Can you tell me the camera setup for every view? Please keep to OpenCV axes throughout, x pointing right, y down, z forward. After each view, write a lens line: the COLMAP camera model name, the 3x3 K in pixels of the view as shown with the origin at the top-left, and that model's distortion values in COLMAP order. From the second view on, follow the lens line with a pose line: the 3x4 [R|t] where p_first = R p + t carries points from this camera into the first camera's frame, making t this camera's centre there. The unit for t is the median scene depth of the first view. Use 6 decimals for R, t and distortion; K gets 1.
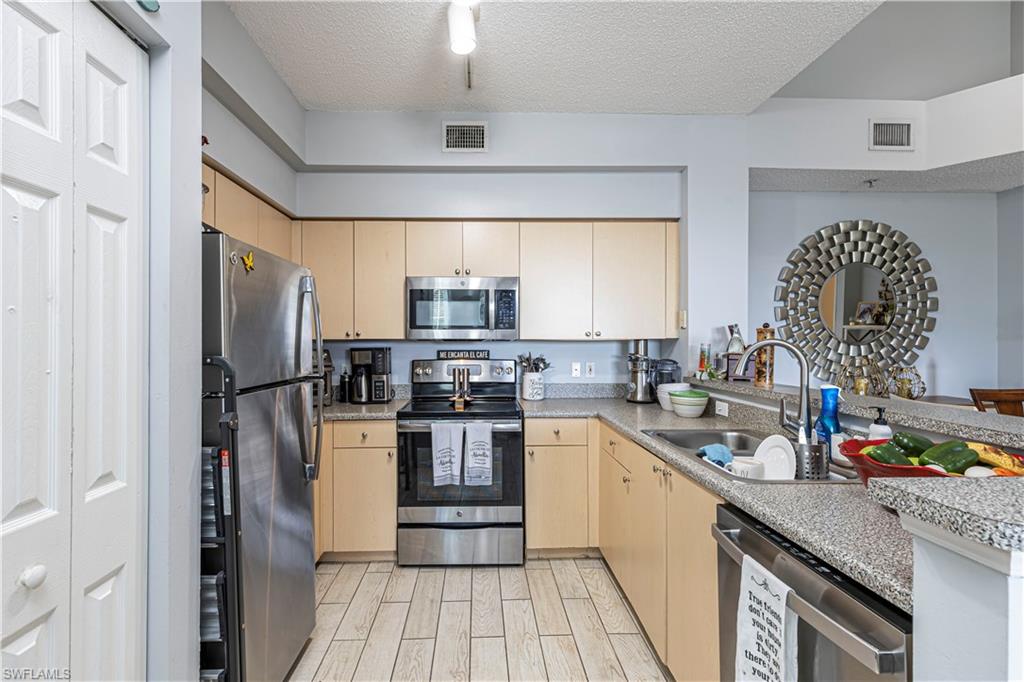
lens RADIAL K [[472.0, 0, 473.1], [0, 472.0, 339.8], [0, 0, 1]] dist [0.001323, -0.000265]
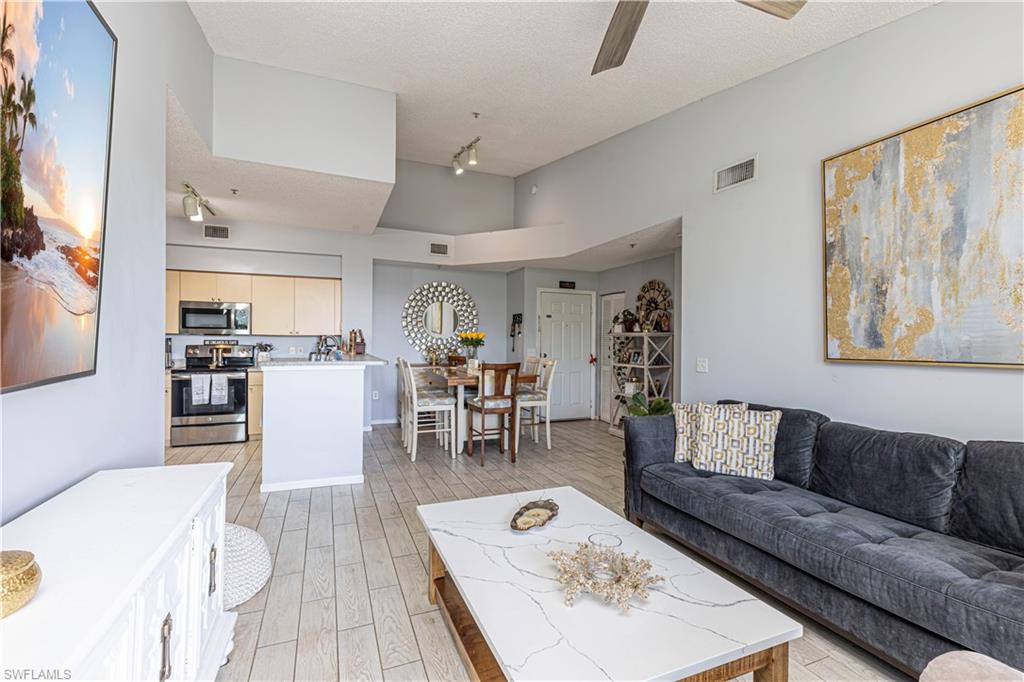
lens RADIAL K [[463.3, 0, 532.5], [0, 463.3, 340.8], [0, 0, 1]] dist [0.009472, -0.000348]
pose [[0.921107, 0.007927, 0.389229, 0.432946], [-0.011079, 0.999922, 0.005852, 0.000432], [-0.389152, -0.009703, 0.921122, -1.279892]]
